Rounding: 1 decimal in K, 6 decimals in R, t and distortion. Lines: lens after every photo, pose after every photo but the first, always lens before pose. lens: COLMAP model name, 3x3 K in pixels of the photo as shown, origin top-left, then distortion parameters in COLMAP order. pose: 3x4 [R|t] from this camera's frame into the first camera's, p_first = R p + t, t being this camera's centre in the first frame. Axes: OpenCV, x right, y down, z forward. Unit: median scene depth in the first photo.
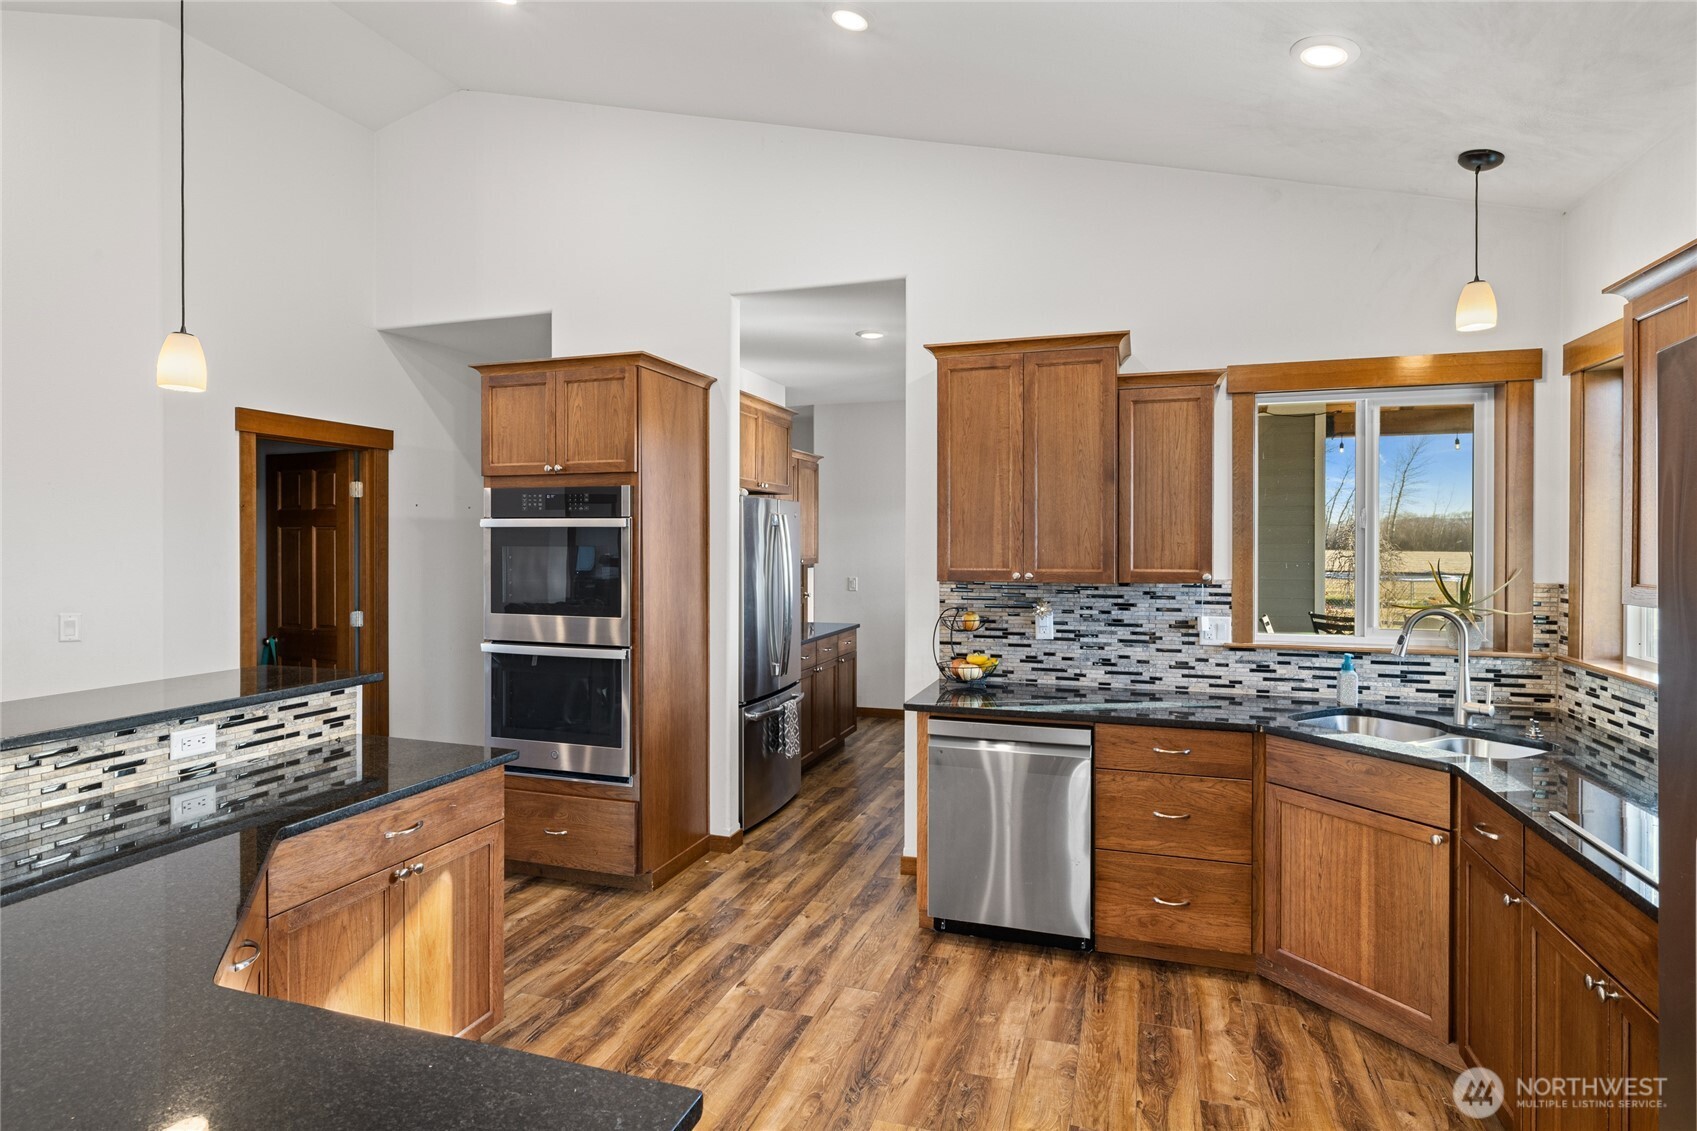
lens RADIAL K [[898.0, 0, 848.3], [0, 898.0, 544.1], [0, 0, 1]] dist [-0.001483, 0.001475]
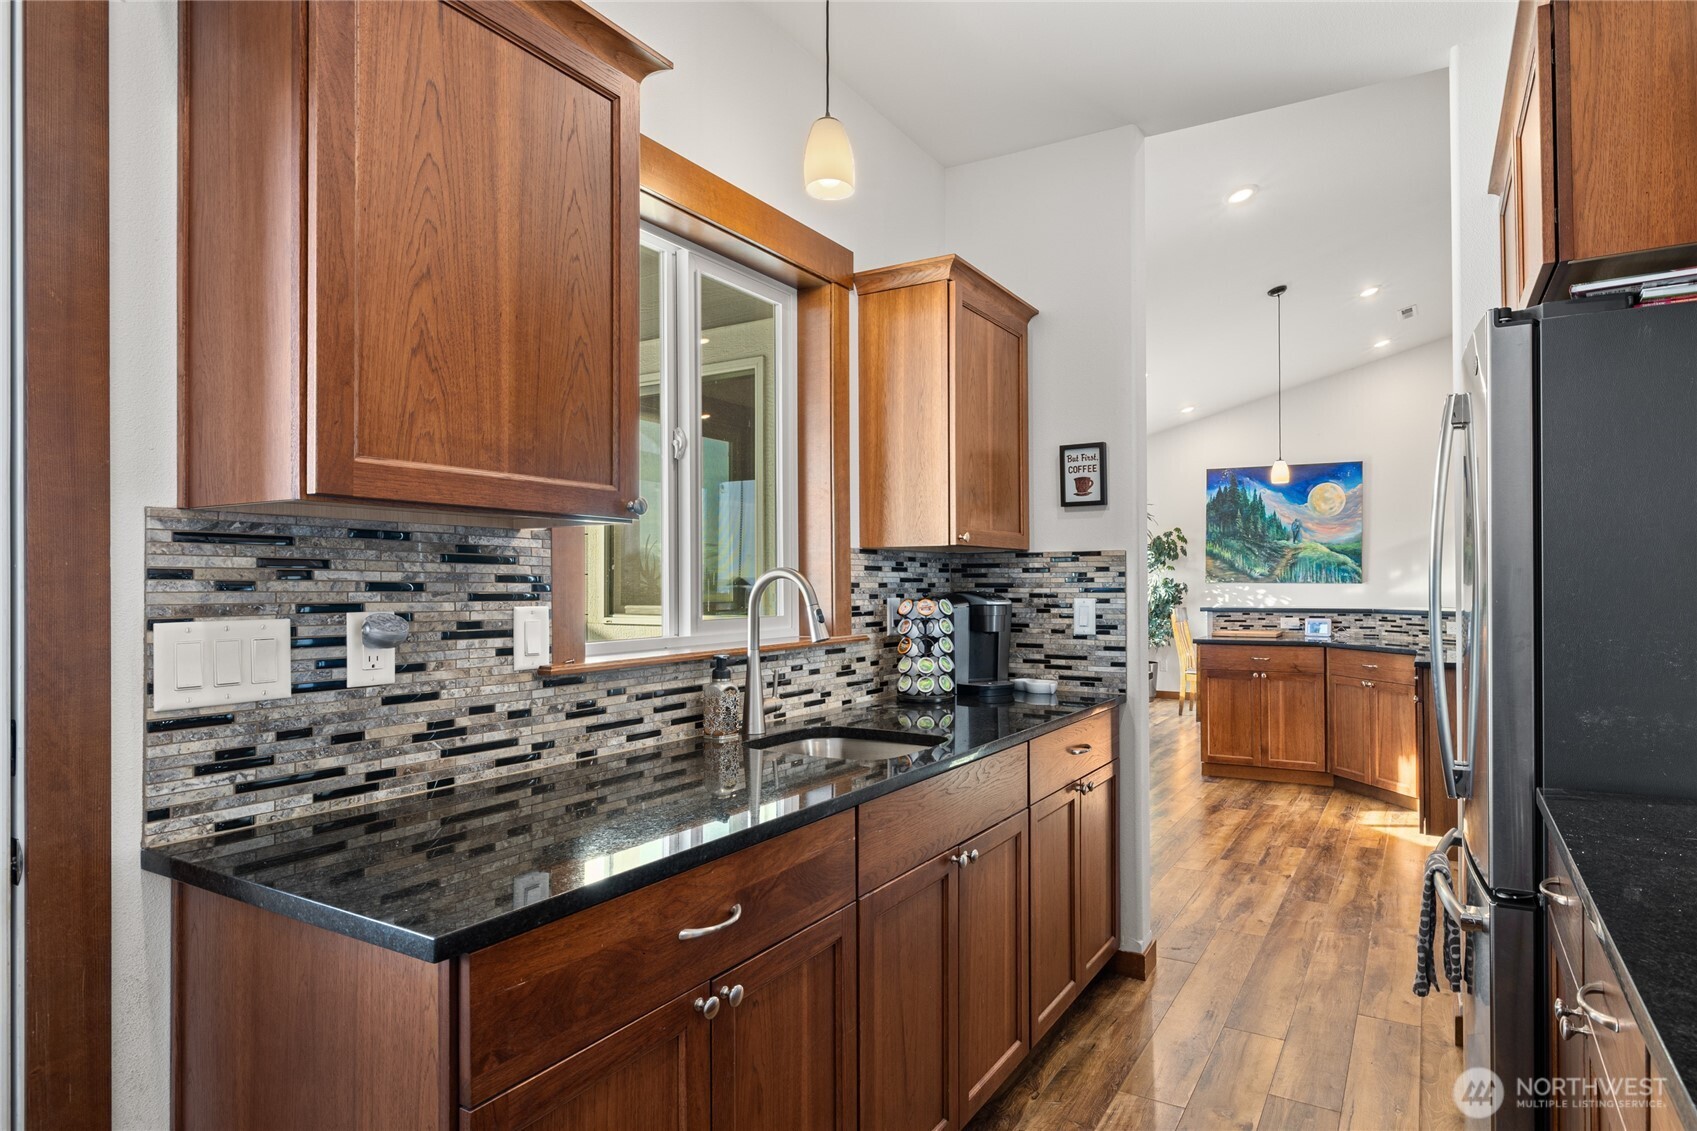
lens RADIAL K [[929.5, 0, 913.8], [0, 929.5, 596.0], [0, 0, 1]] dist [-0.035993, -0.000669]
pose [[-0.980842, 0.001508, 0.194798, 0.120275], [0.004325, 0.999892, 0.014038, 0.071331], [-0.194755, 0.014612, -0.980743, 2.021647]]
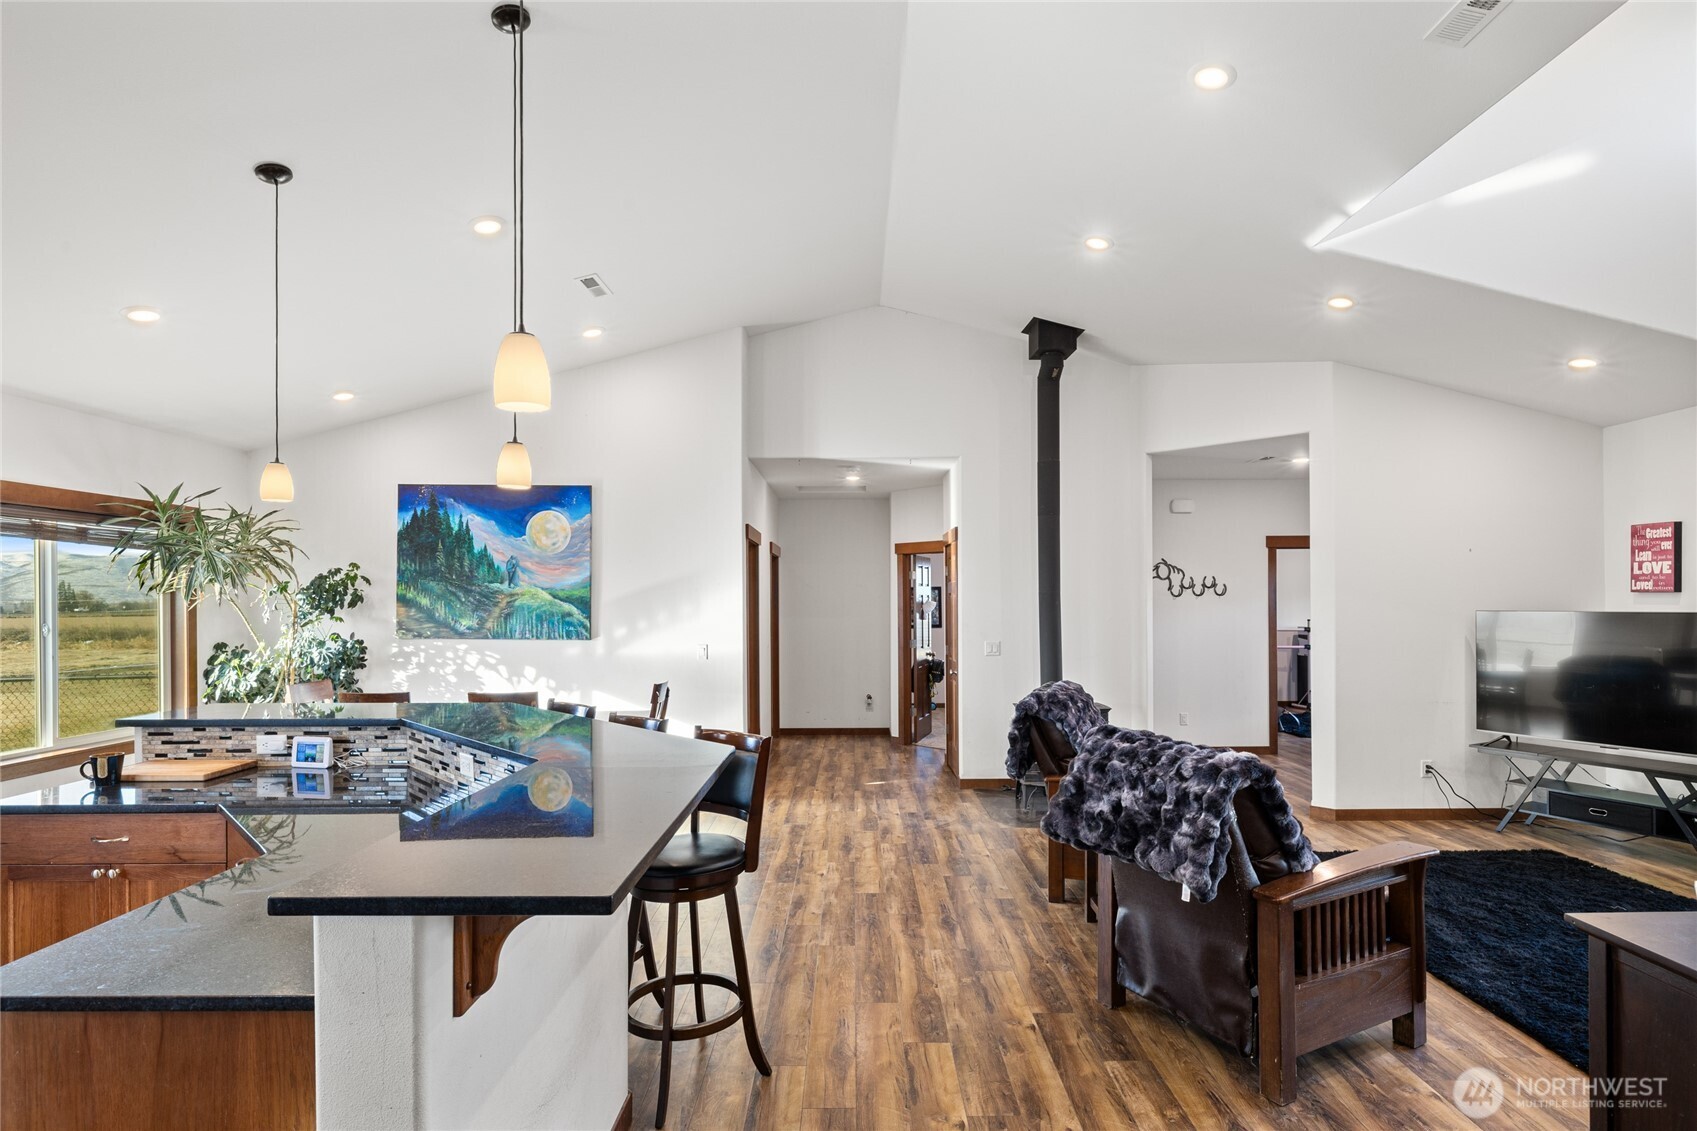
lens RADIAL K [[852.5, 0, 850.4], [0, 852.5, 604.6], [0, 0, 1]] dist [-0.004895, 0.000473]
pose [[-0.953186, 0.003461, -0.302365, -0.558004], [0.001943, 0.999984, 0.005319, -0.005711], [0.302379, 0.004483, -0.953177, 1.245071]]
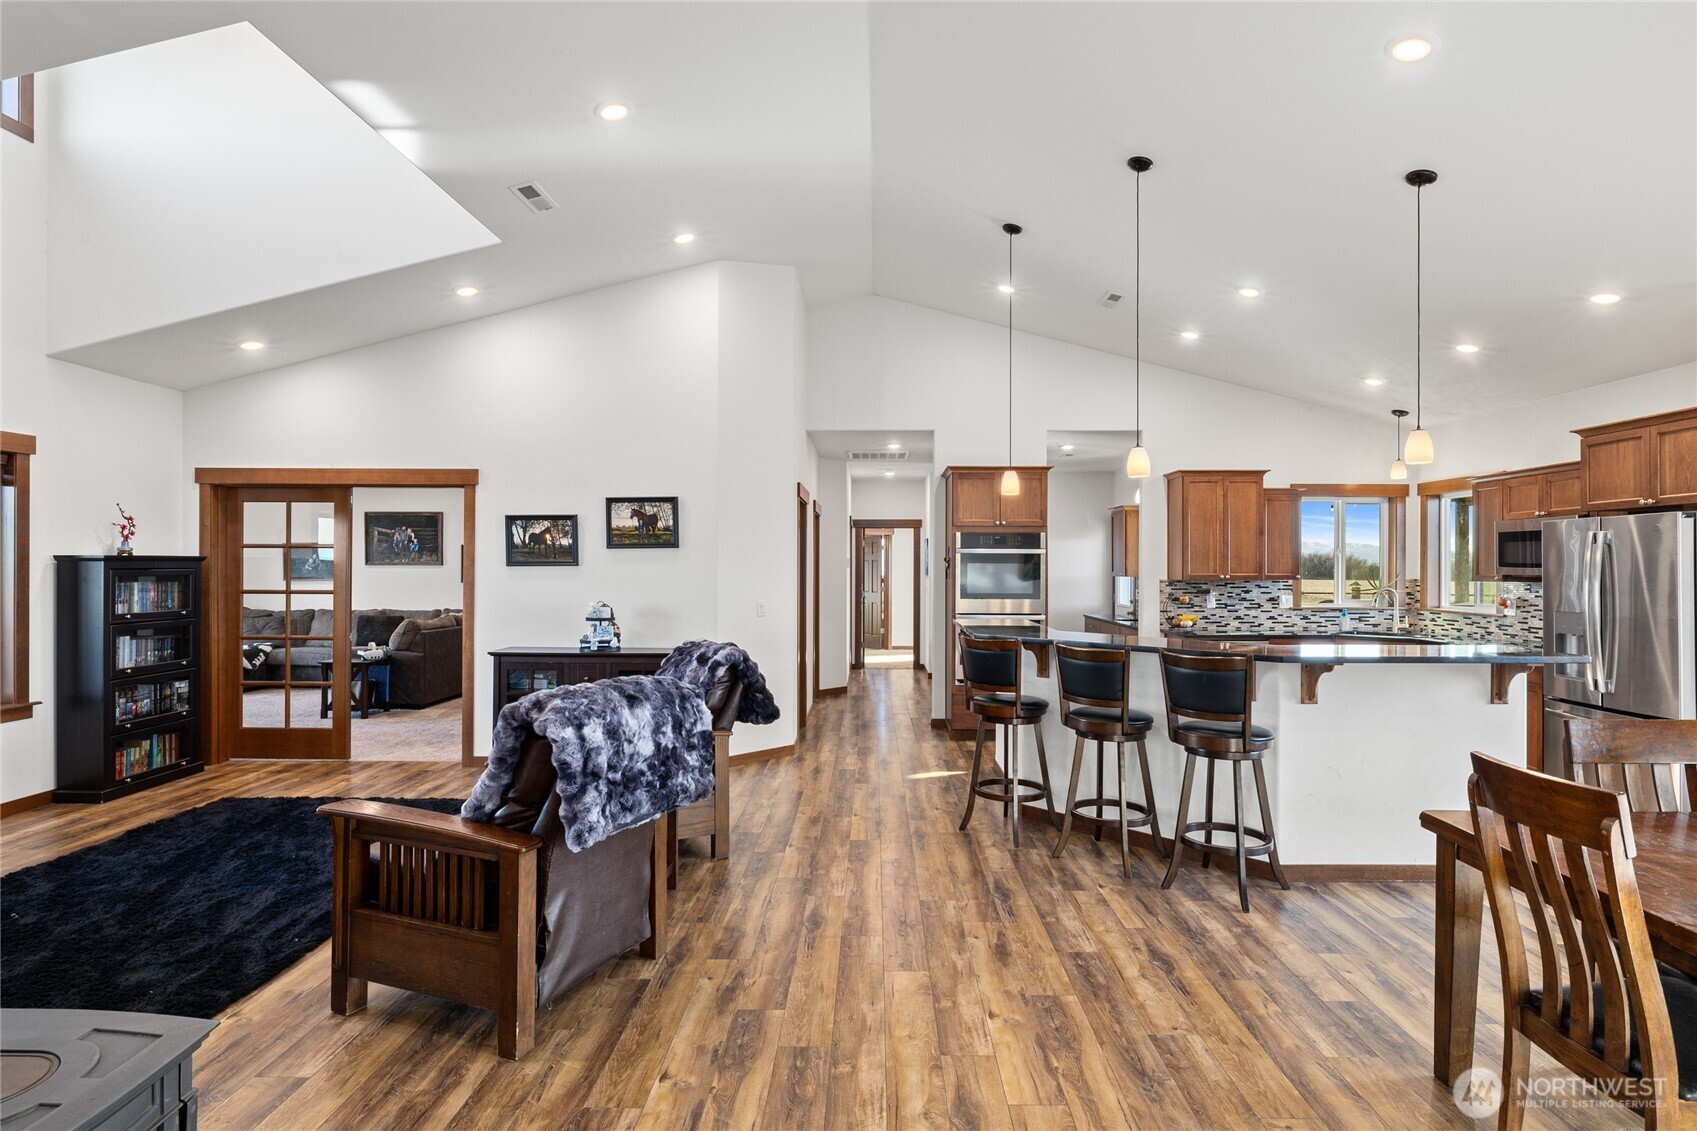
lens RADIAL K [[852.5, 0, 873.6], [0, 852.5, 566.8], [0, 0, 1]] dist [-0.004895, 0.000473]
pose [[0.951507, 0.002145, 0.307620, -1.250578], [-0.000644, 0.999987, -0.004982, 0.020916], [-0.307627, 0.004542, 0.951496, -0.719231]]
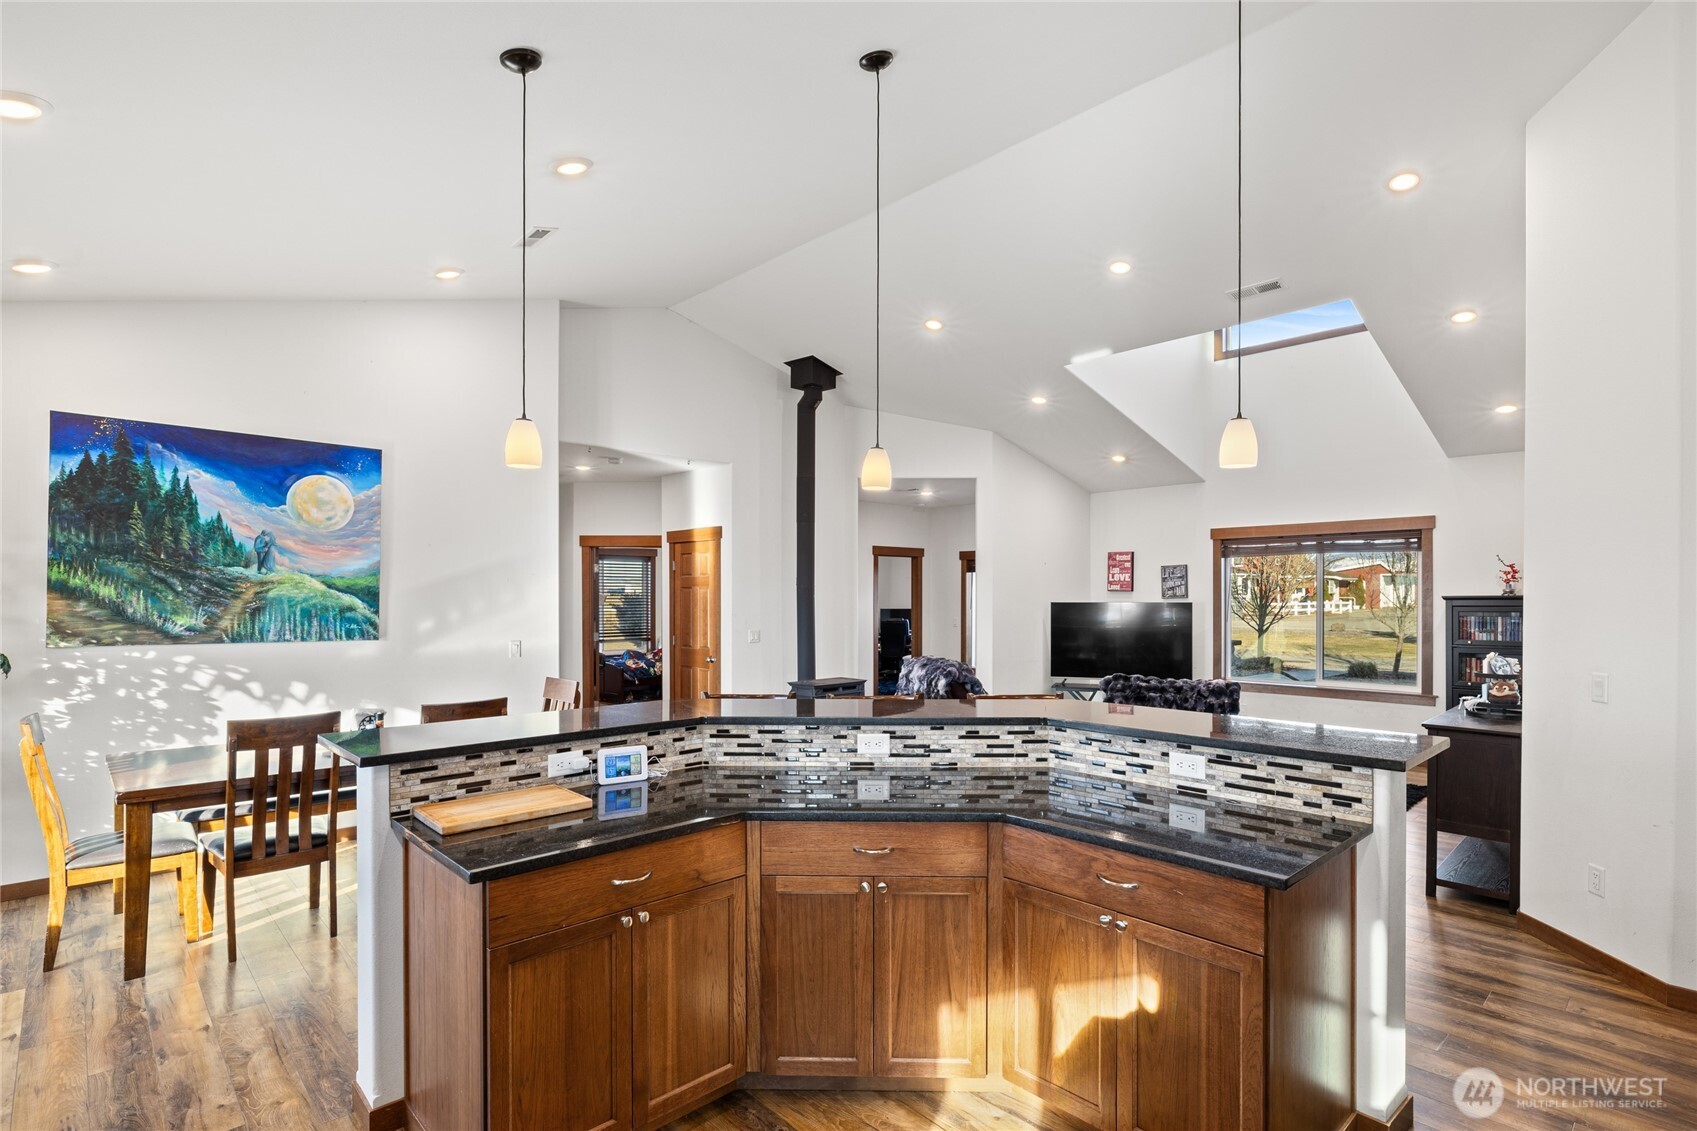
lens RADIAL K [[852.5, 0, 870.3], [0, 852.5, 583.1], [0, 0, 1]] dist [-0.004895, 0.000473]
pose [[-0.463990, -0.012953, -0.885746, 0.323312], [-0.004047, 0.999914, -0.012503, -0.005268], [0.885831, -0.002216, -0.464002, 0.776989]]
